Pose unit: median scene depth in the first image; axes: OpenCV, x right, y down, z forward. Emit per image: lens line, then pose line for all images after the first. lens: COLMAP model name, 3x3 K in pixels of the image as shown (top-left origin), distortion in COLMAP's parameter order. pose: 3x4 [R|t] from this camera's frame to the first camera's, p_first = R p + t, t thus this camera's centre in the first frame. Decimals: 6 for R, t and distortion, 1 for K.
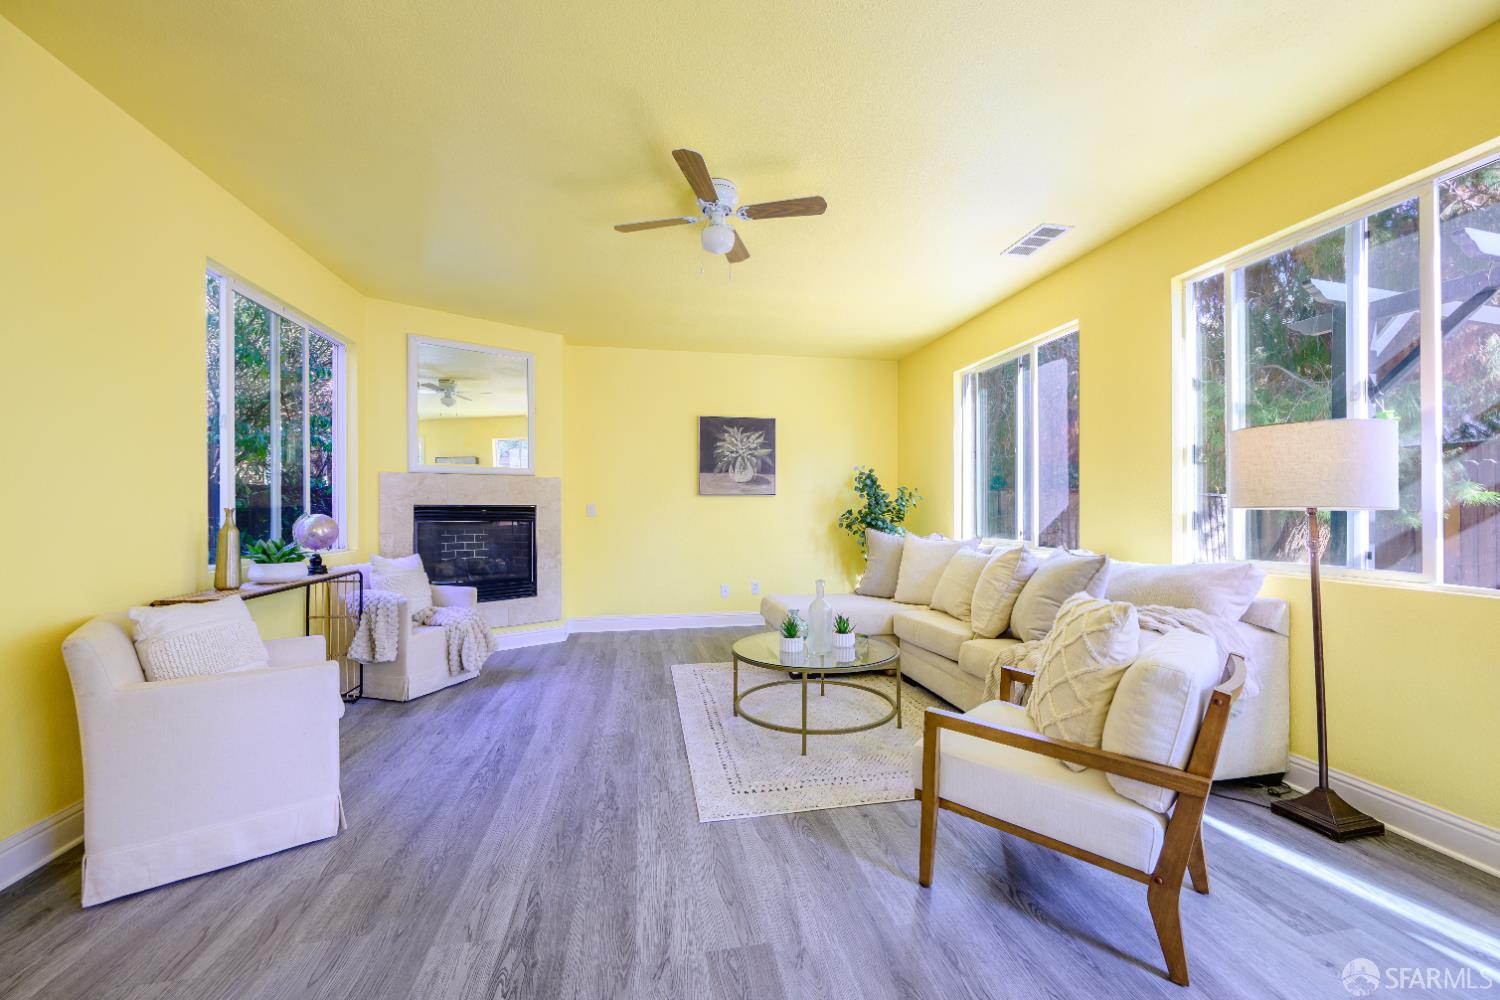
lens RADIAL K [[584.9, 0, 754.1], [0, 584.9, 502.4], [0, 0, 1]] dist [0.000025, 0.000086]
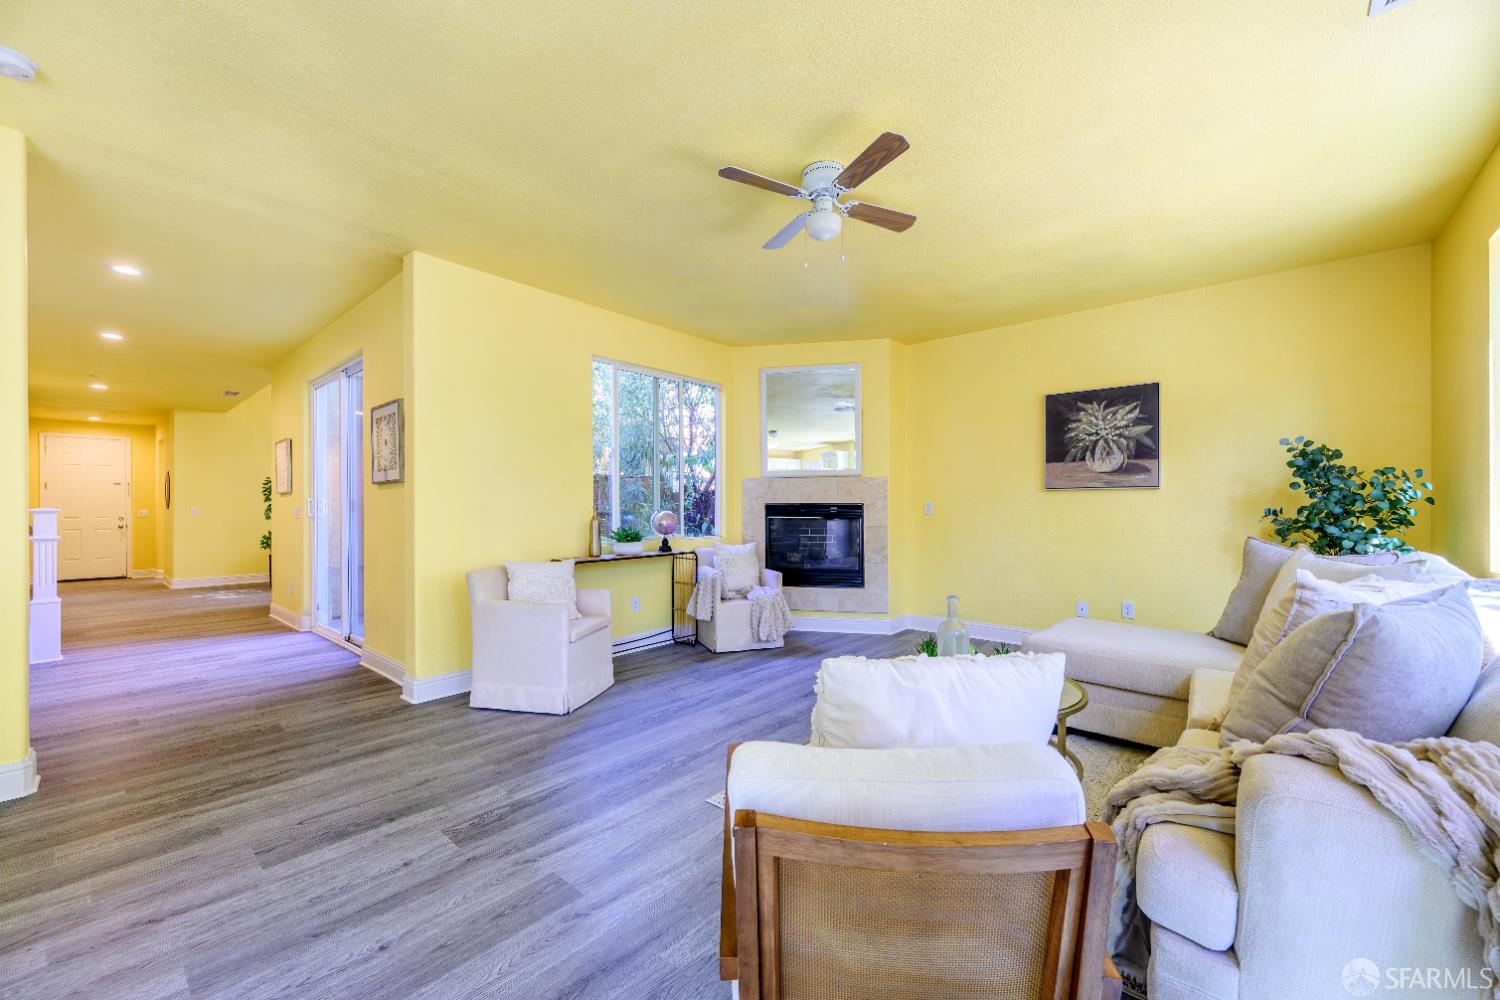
lens RADIAL K [[584.9, 0, 755.1], [0, 584.9, 503.0], [0, 0, 1]] dist [0.000025, 0.000086]
pose [[0.620780, -0.005638, -0.783965, 0.361611], [0.009688, 0.999953, 0.000480, 0.002104], [0.783925, -0.007893, 0.620805, 0.185915]]
